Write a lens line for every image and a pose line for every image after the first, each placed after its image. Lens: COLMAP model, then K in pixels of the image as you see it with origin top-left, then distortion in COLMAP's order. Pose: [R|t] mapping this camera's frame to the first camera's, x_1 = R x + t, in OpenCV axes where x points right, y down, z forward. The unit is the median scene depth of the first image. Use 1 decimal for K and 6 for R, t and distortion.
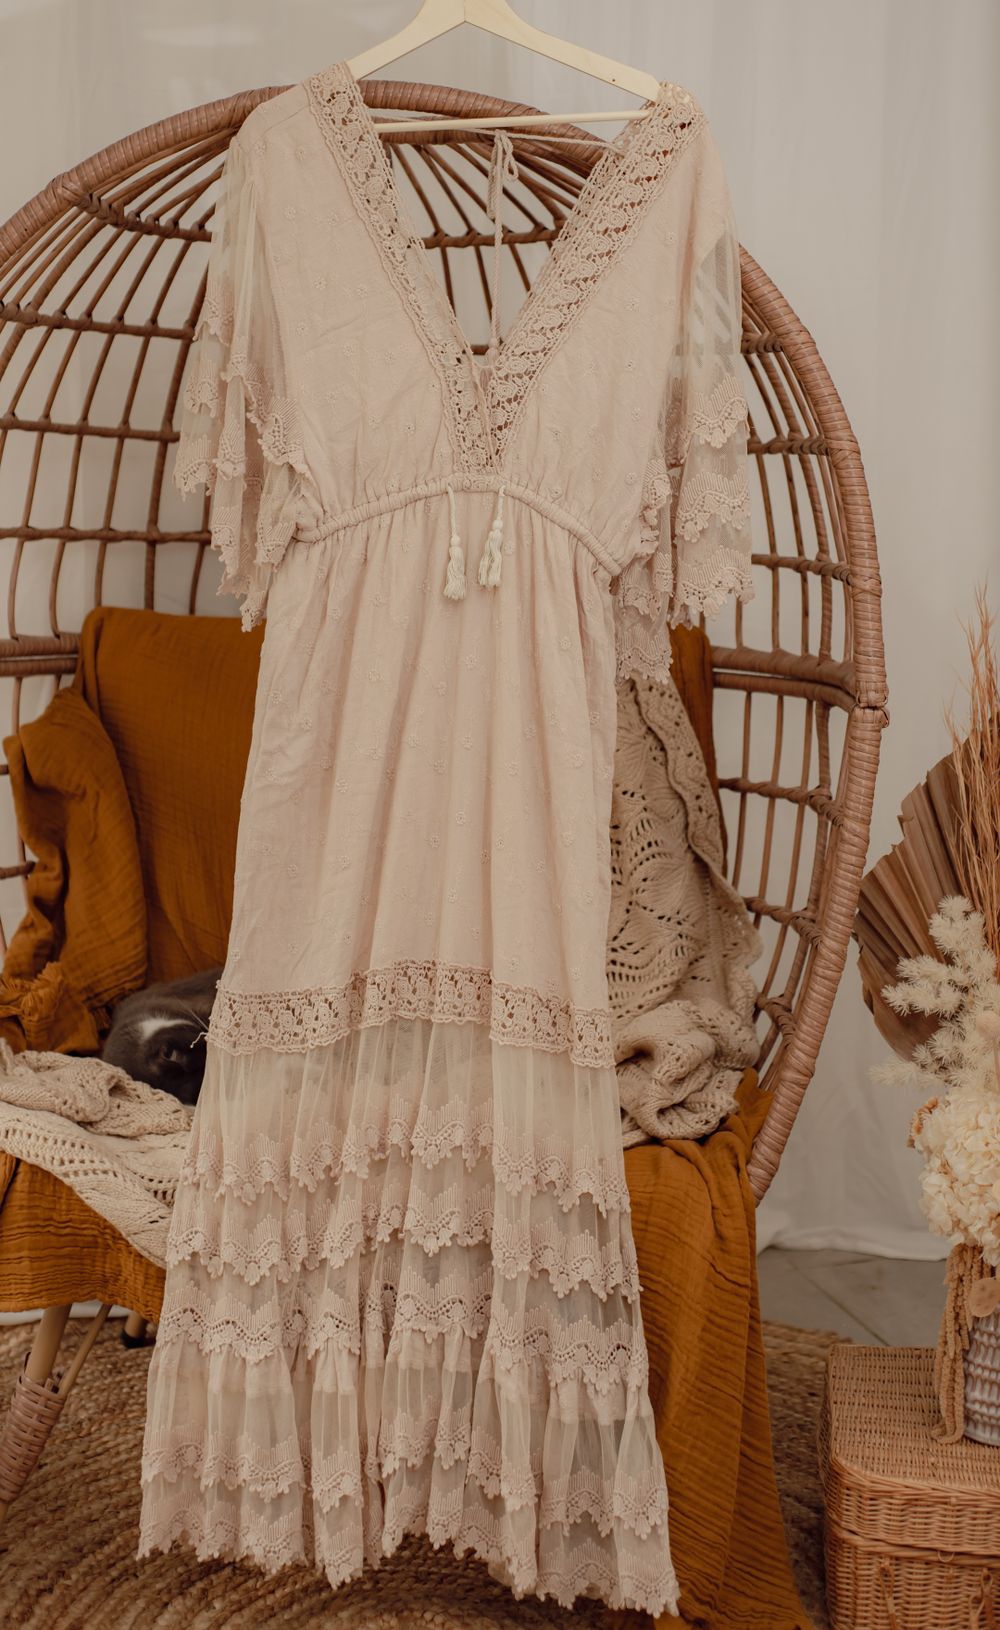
lens RADIAL K [[2429.9, 0, 490.5], [0, 2429.9, 761.2], [0, 0, 1]] dist [-0.006464, -0.011211]
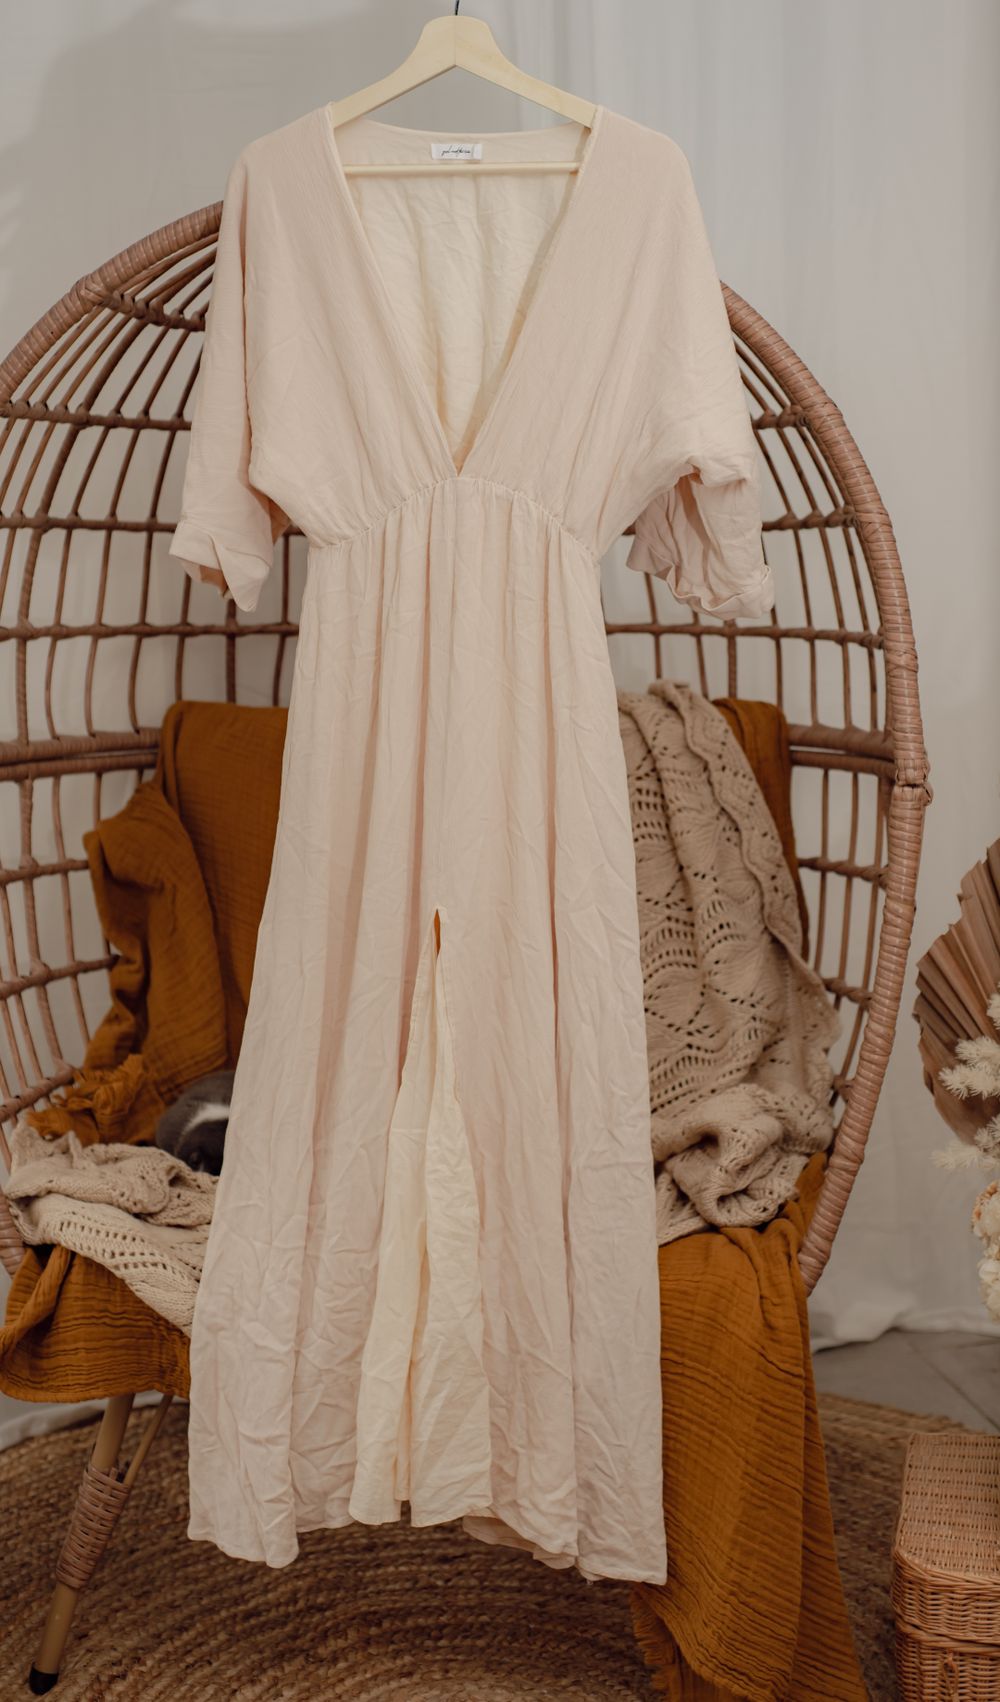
lens RADIAL K [[2409.2, 0, 500.0], [0, 2409.2, 851.0], [0, 0, 1]] dist [0.003302, -0.022409]
pose [[0.995284, -0.022122, -0.094446, 0.076341], [0.022734, 0.999727, 0.005409, -0.004301], [0.094301, -0.007531, 0.995515, 0.017241]]
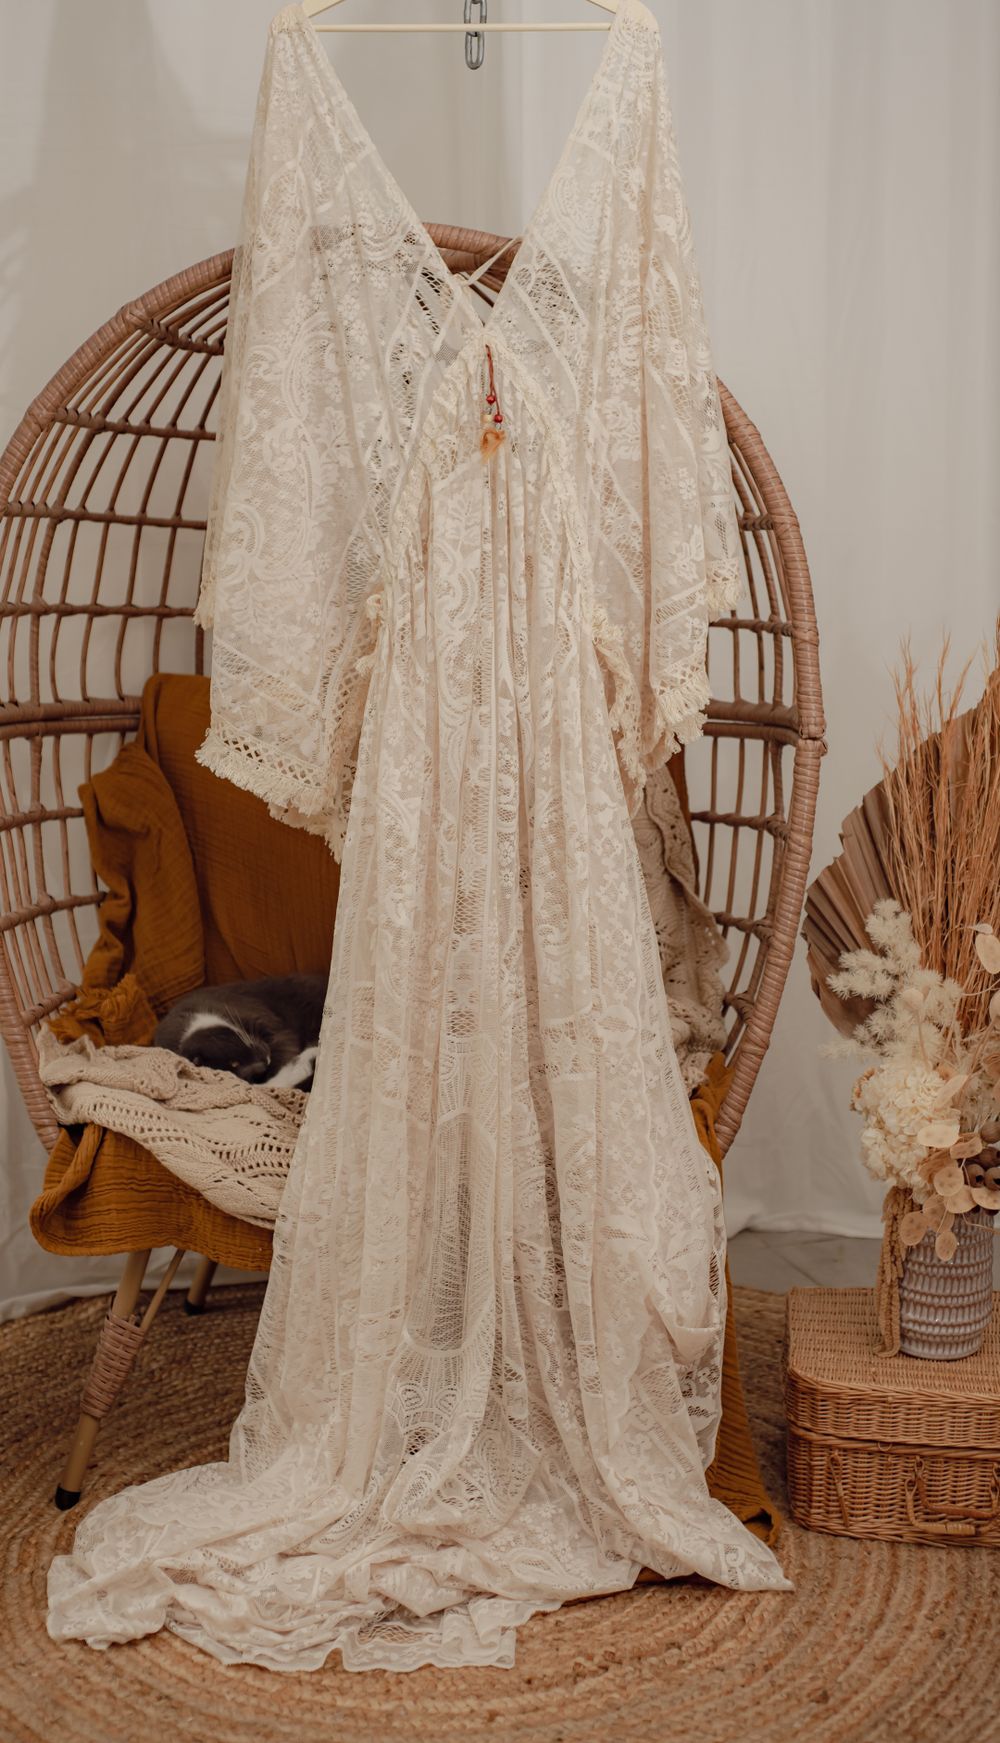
lens RADIAL K [[2320.4, 0, 500.0], [0, 2320.4, 871.5], [0, 0, 1]] dist [-0.003042, -0.038584]
pose [[0.999881, -0.015318, 0.001876, -0.000261], [0.015301, 0.999847, 0.008435, 0.028878], [-0.002005, -0.008405, 0.999963, -0.132973]]
